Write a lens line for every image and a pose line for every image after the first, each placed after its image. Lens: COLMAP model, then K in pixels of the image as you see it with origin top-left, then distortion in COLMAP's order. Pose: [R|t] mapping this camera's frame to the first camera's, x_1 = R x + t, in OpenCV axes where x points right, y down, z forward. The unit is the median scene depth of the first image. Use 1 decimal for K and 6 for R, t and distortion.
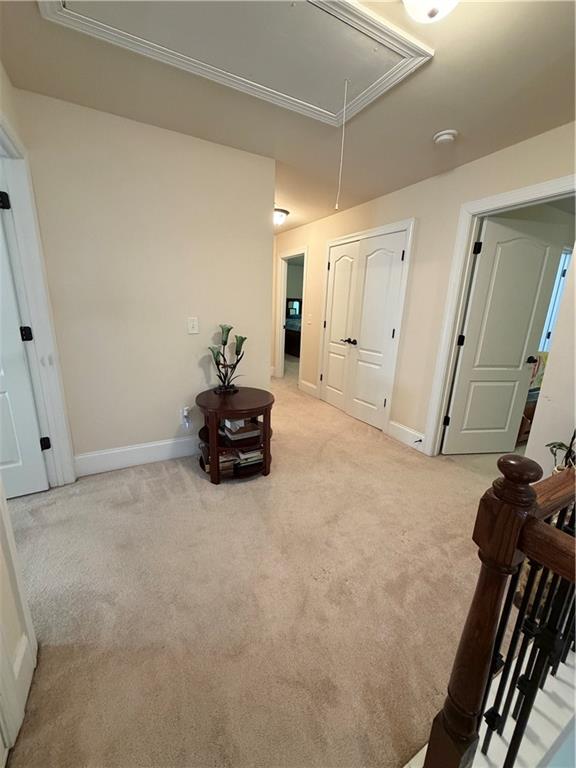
lens RADIAL K [[306.0, 0, 287.2], [0, 306.0, 381.8], [0, 0, 1]] dist [-0.001234, 0.000843]
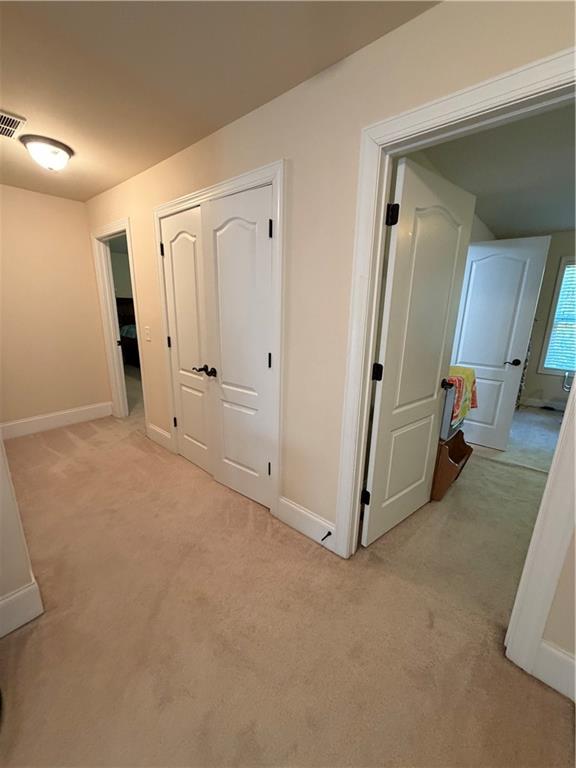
lens RADIAL K [[306.0, 0, 283.4], [0, 306.0, 378.8], [0, 0, 1]] dist [-0.001234, 0.000843]
pose [[0.938102, -0.103710, 0.330468, 0.178939], [0.103566, 0.994458, 0.018096, -0.137490], [-0.330514, 0.017249, 0.943644, 0.448780]]
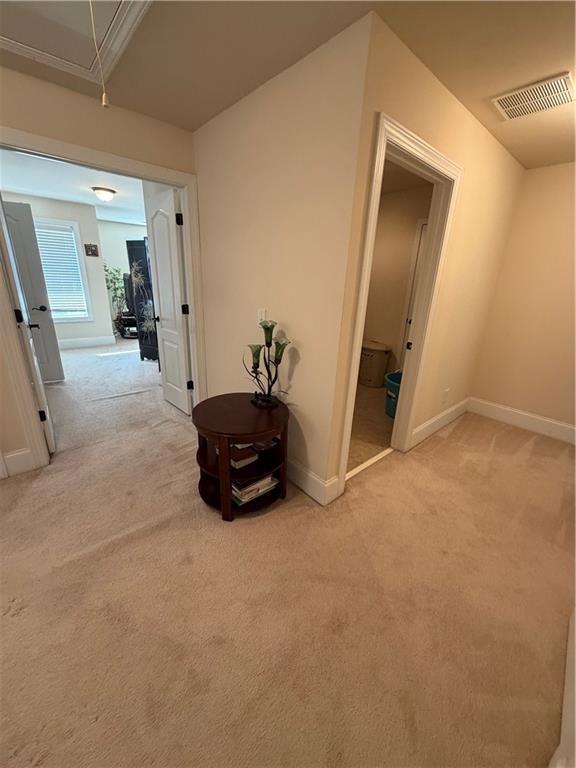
lens RADIAL K [[306.0, 0, 286.7], [0, 306.0, 383.4], [0, 0, 1]] dist [-0.001234, 0.000843]
pose [[0.230306, 0.292557, -0.928100, 0.474490], [-0.270943, 0.935302, 0.227594, -0.186063], [0.934638, 0.199046, 0.294672, 0.709934]]
